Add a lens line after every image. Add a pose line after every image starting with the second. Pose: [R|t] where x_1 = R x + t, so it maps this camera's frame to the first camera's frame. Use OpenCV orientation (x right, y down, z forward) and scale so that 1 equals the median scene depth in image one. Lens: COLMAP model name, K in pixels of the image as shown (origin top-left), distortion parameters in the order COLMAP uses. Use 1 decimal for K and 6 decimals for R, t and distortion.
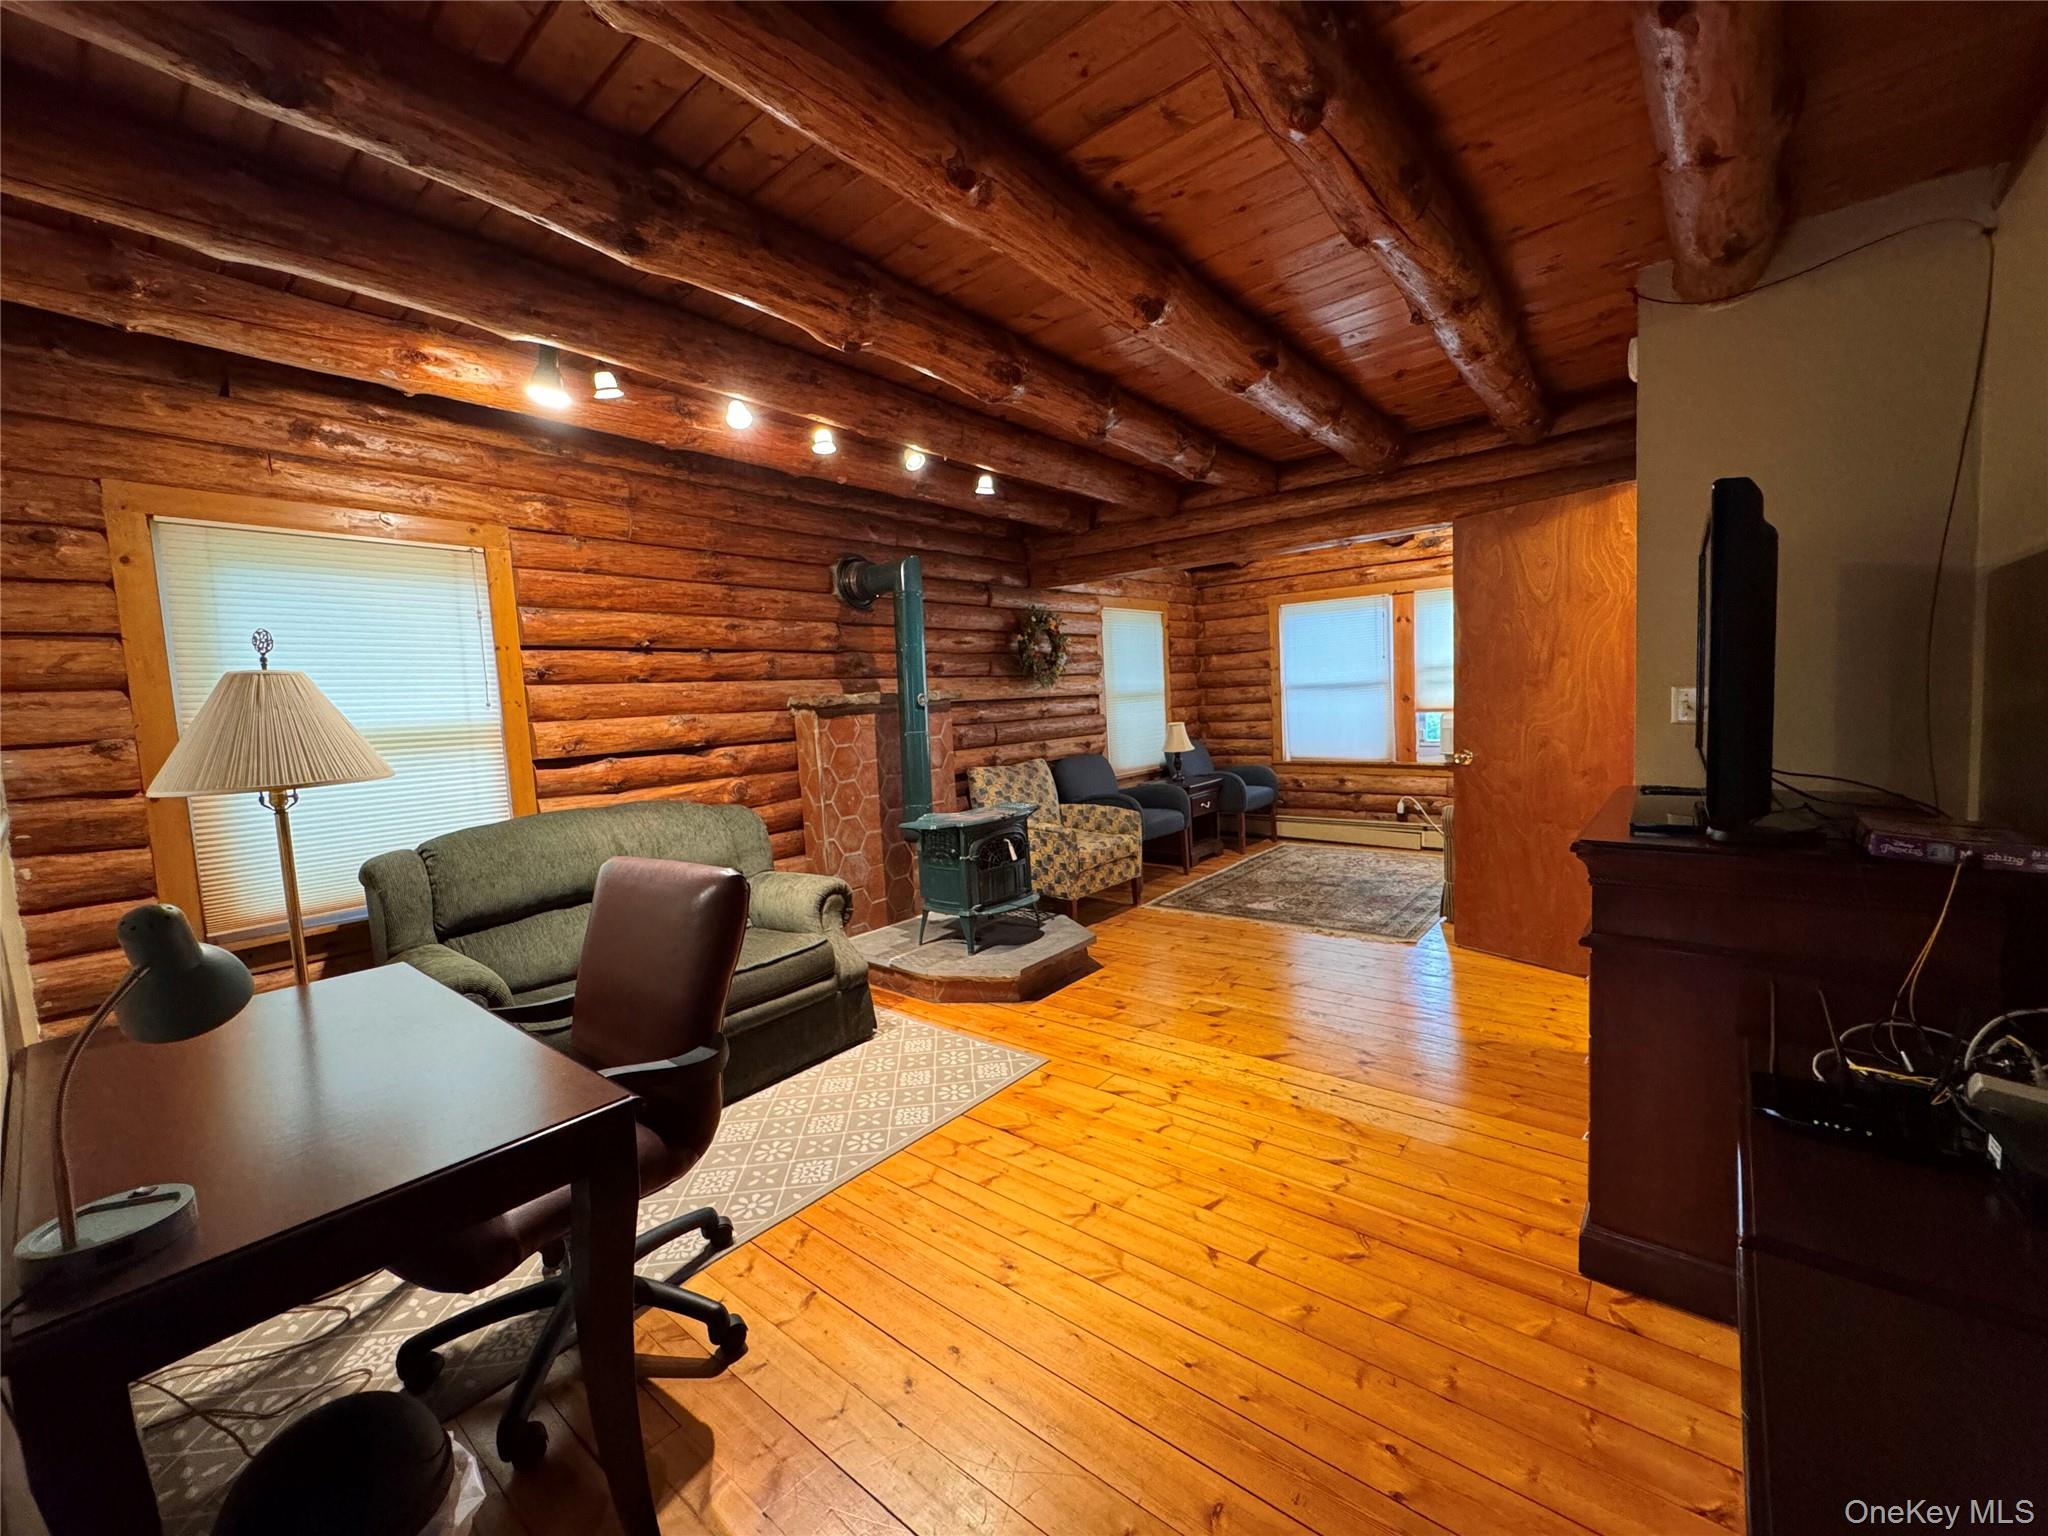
lens RADIAL K [[820.4, 0, 1022.9], [0, 820.4, 766.6], [0, 0, 1]] dist [-0.001200, -0.000425]
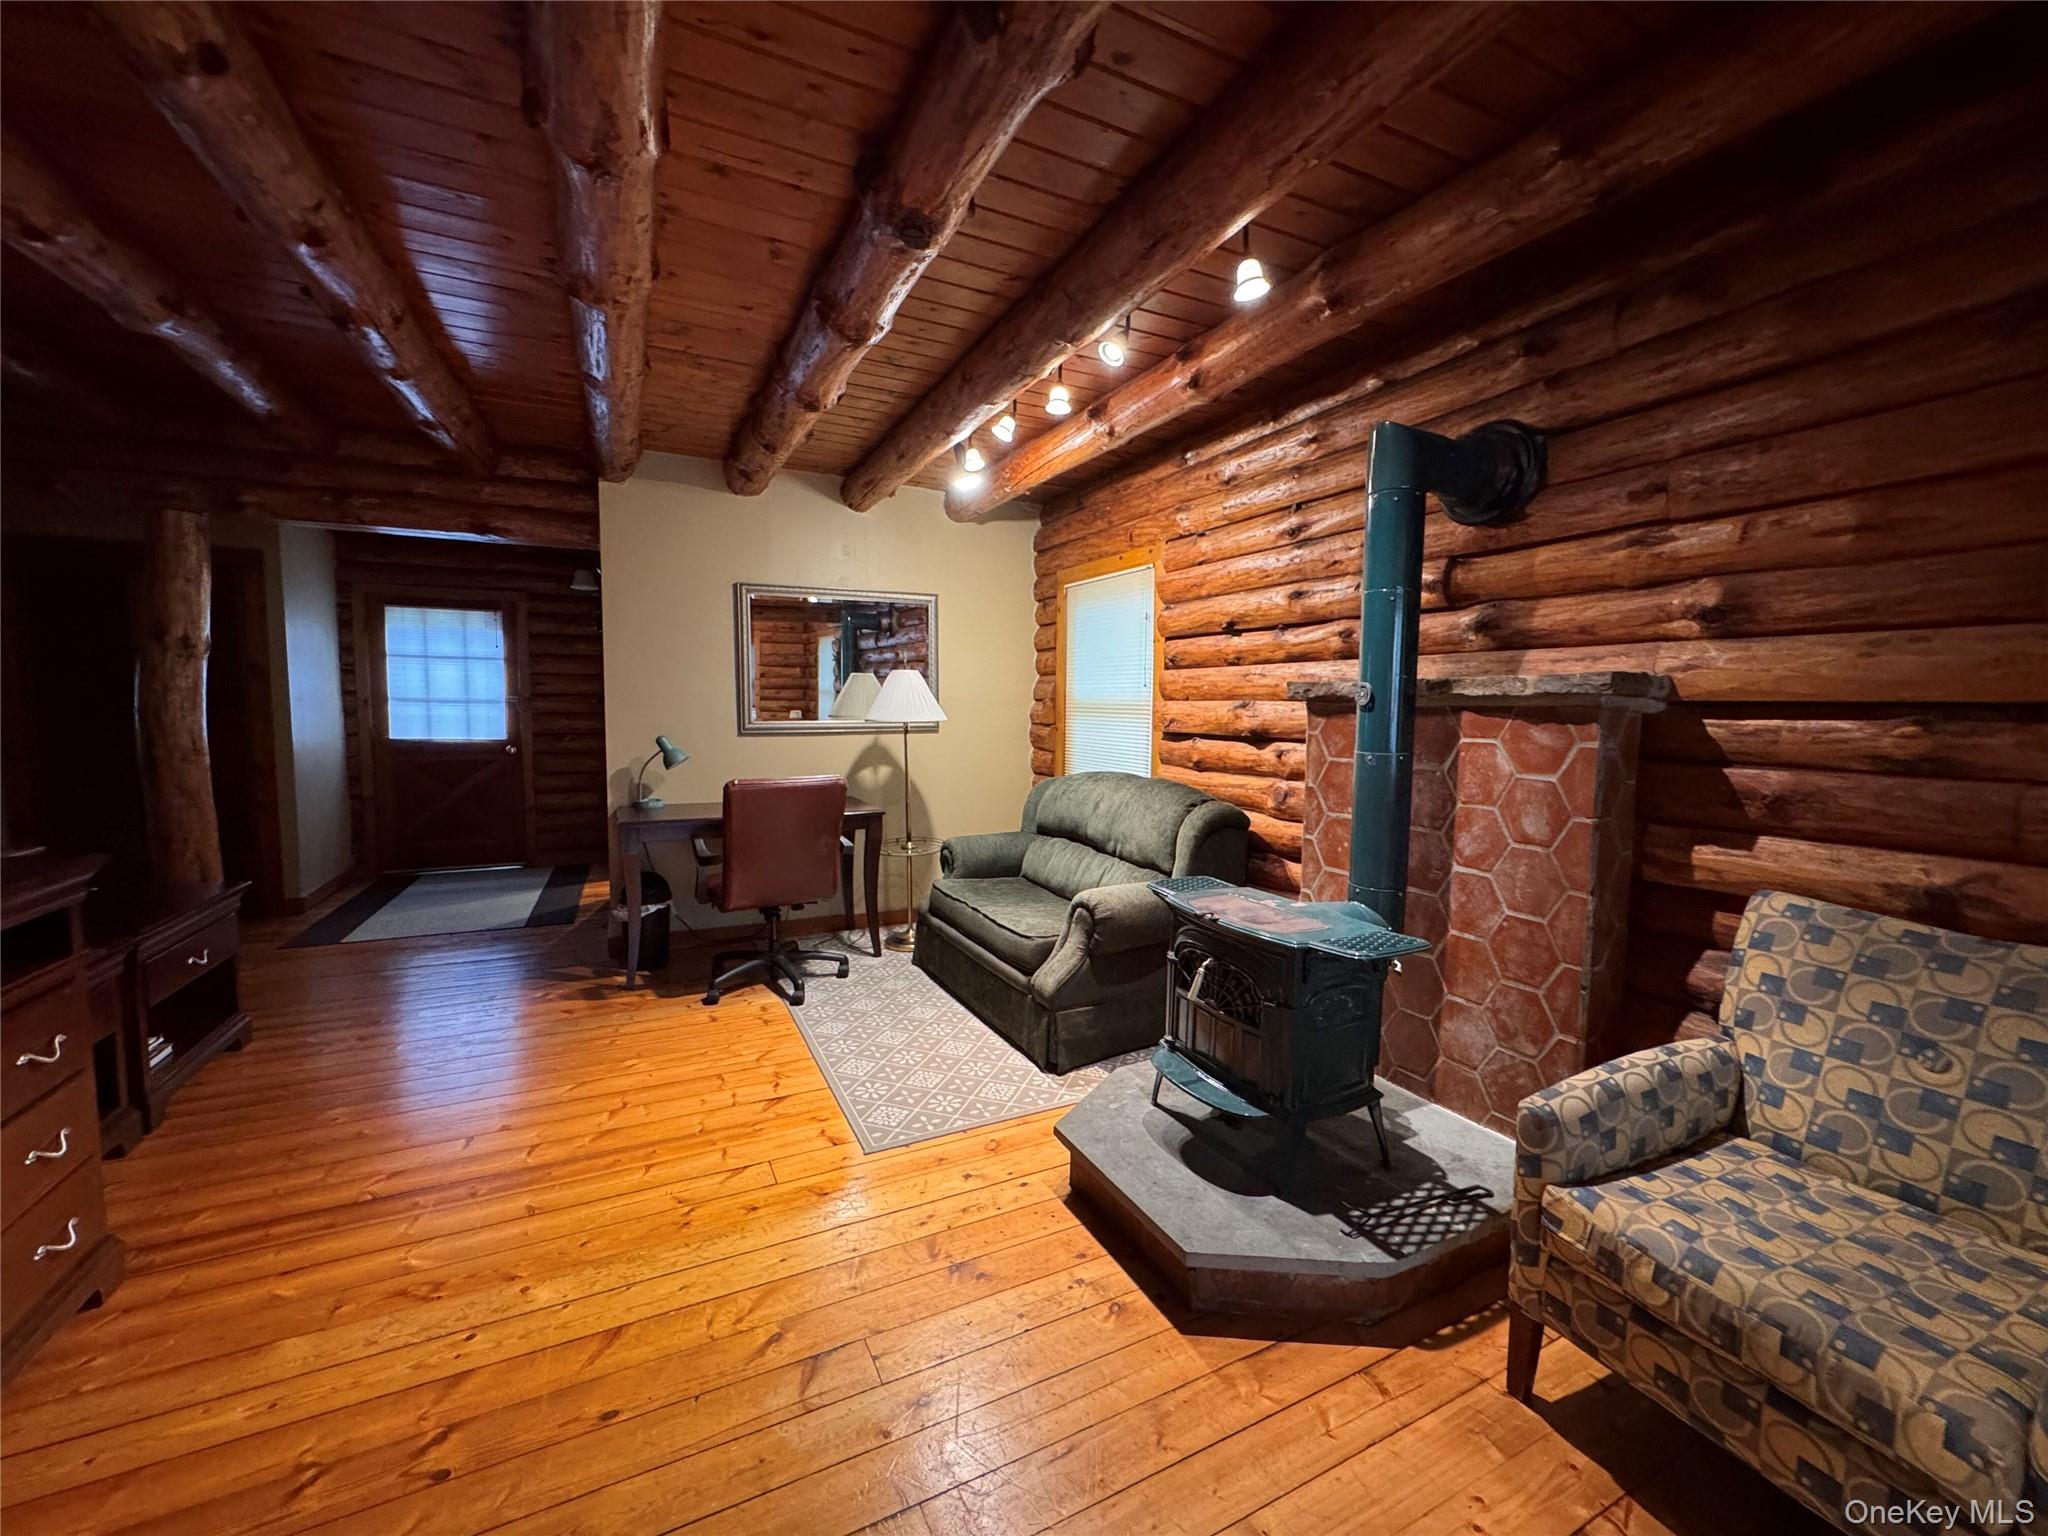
lens RADIAL K [[820.4, 0, 1025.7], [0, 820.4, 766.1], [0, 0, 1]] dist [-0.001200, -0.000425]
pose [[-0.406830, 0.112611, -0.906536, 0.526919], [-0.069879, 0.985629, 0.153796, -0.115286], [0.910827, 0.125917, -0.393114, 1.149257]]
